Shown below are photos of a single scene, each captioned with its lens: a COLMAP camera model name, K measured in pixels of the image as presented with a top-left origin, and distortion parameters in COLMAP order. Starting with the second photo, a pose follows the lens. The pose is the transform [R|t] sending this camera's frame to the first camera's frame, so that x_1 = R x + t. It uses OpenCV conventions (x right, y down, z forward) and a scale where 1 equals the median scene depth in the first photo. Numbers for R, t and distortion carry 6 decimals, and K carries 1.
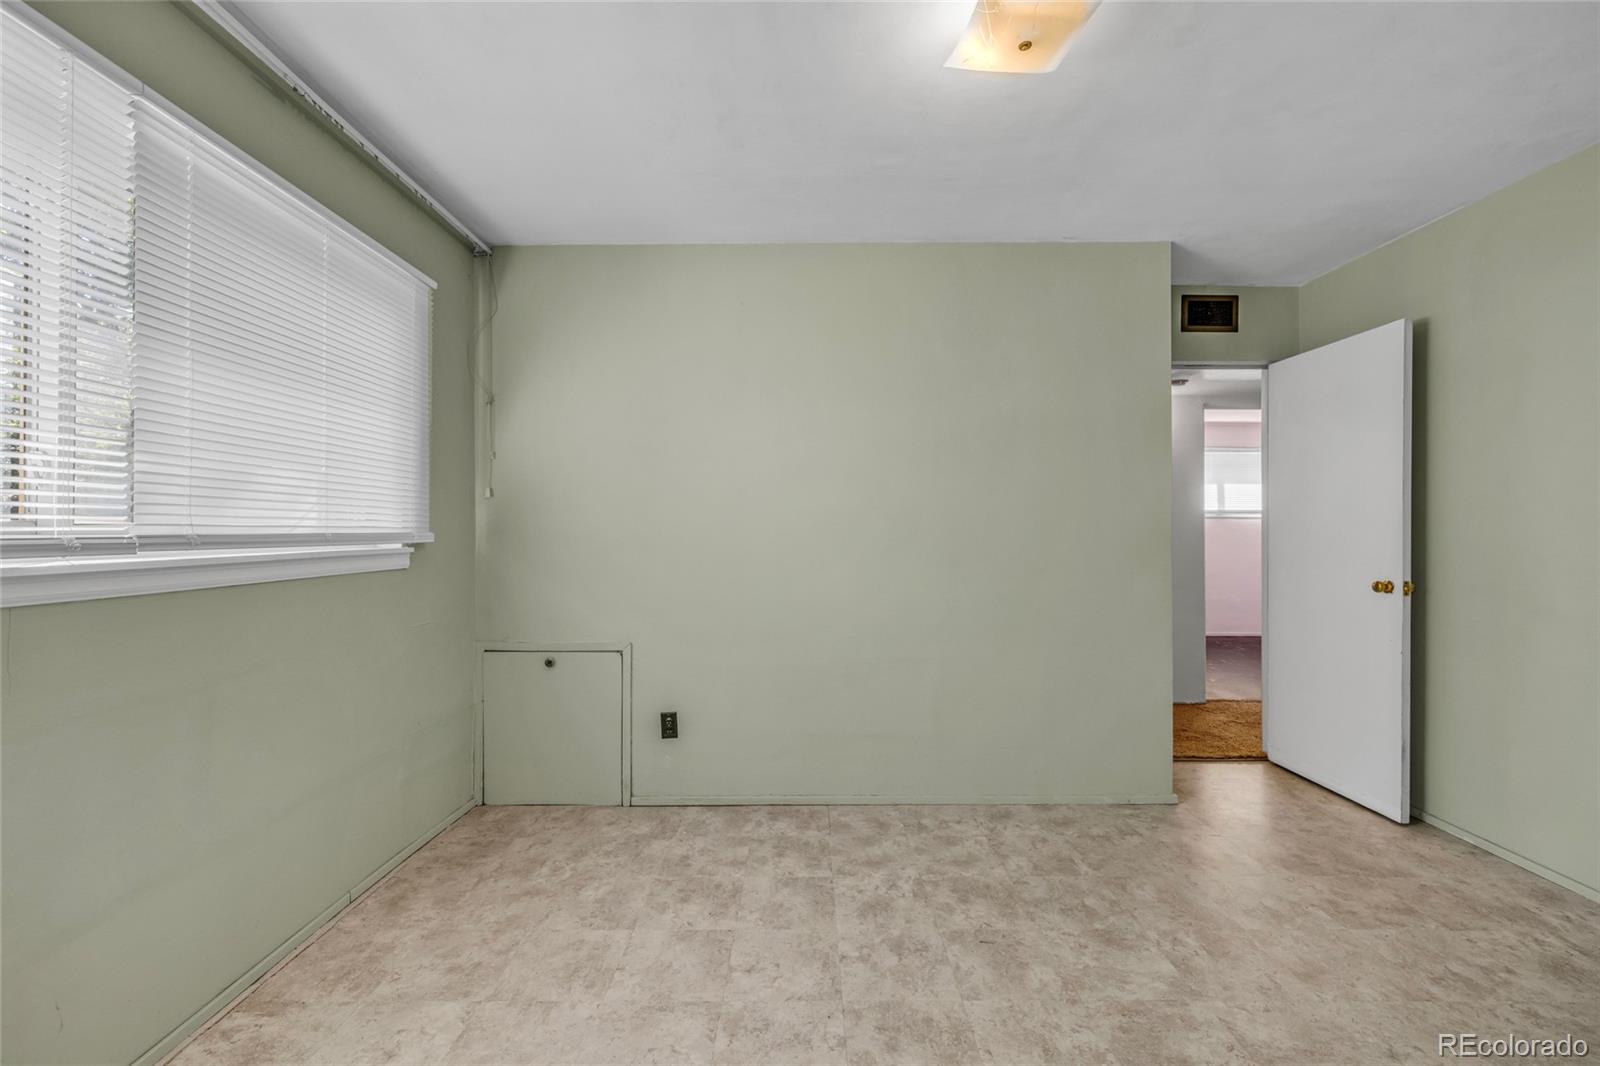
lens RADIAL K [[674.3, 0, 799.9], [0, 674.3, 529.4], [0, 0, 1]] dist [-0.002637, -0.000293]
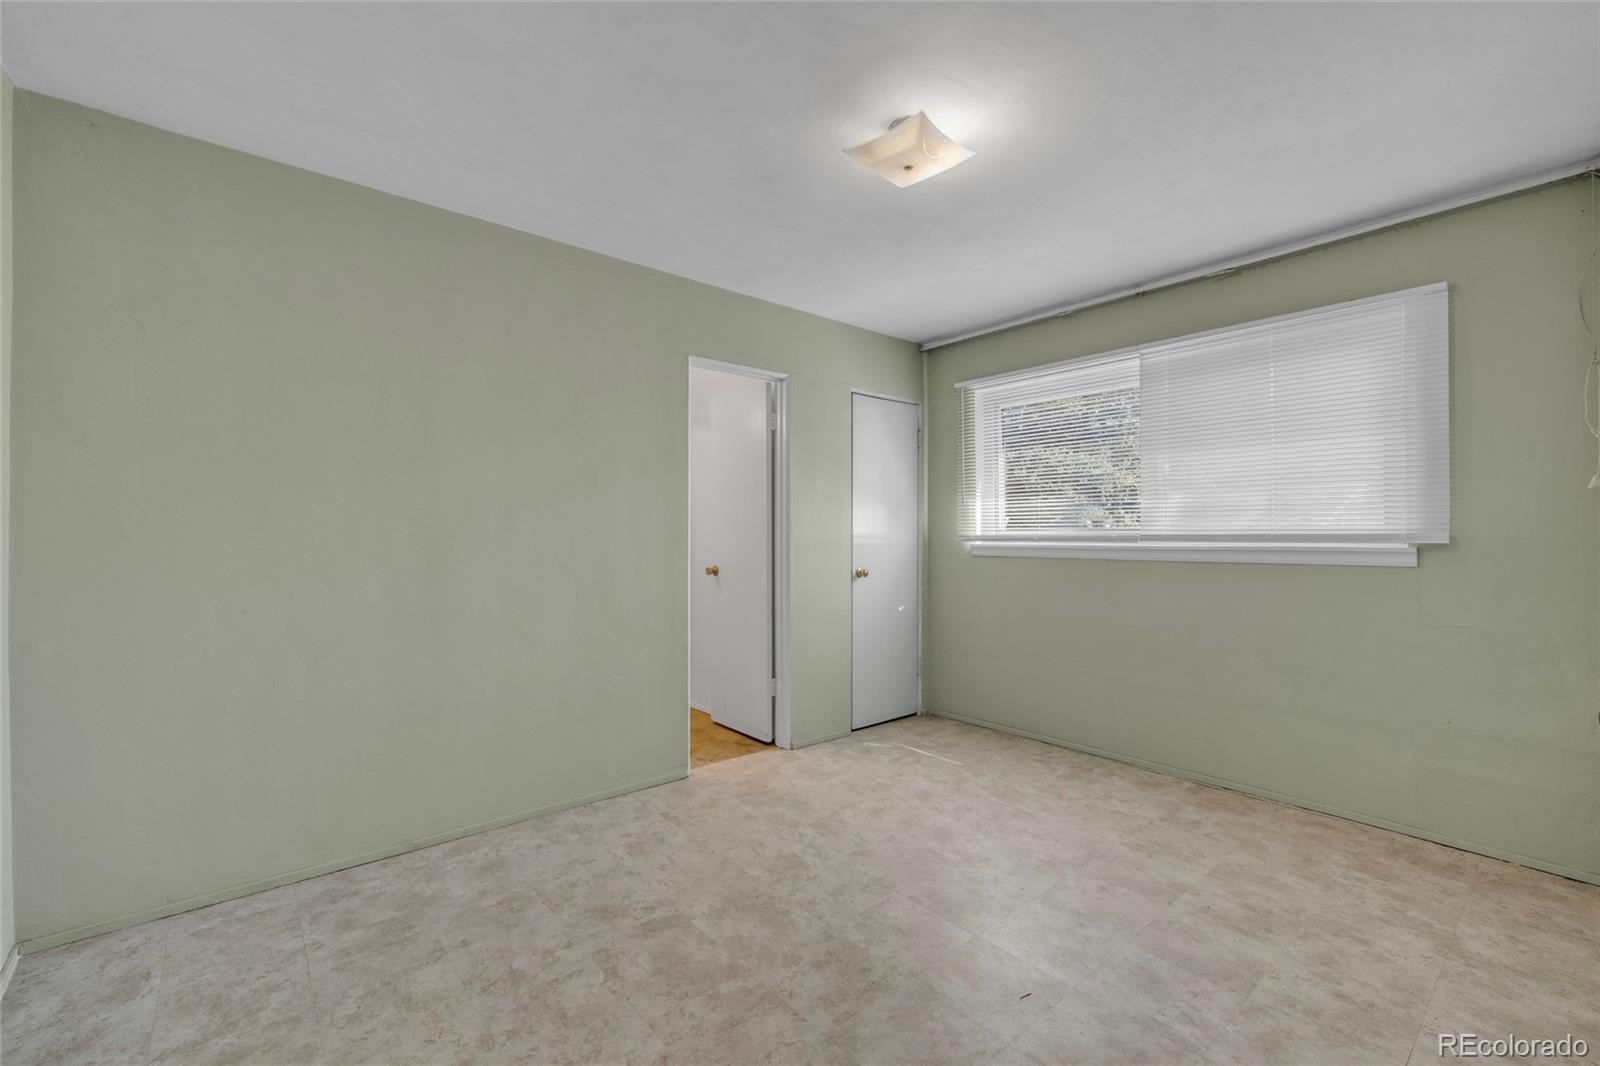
lens RADIAL K [[674.3, 0, 799.6], [0, 674.3, 532.9], [0, 0, 1]] dist [-0.002637, -0.000293]
pose [[-0.762912, 0.002884, -0.646496, 0.975913], [0.004847, 0.999987, -0.001258, 0.000000], [0.646484, -0.004093, -0.762916, 1.346647]]
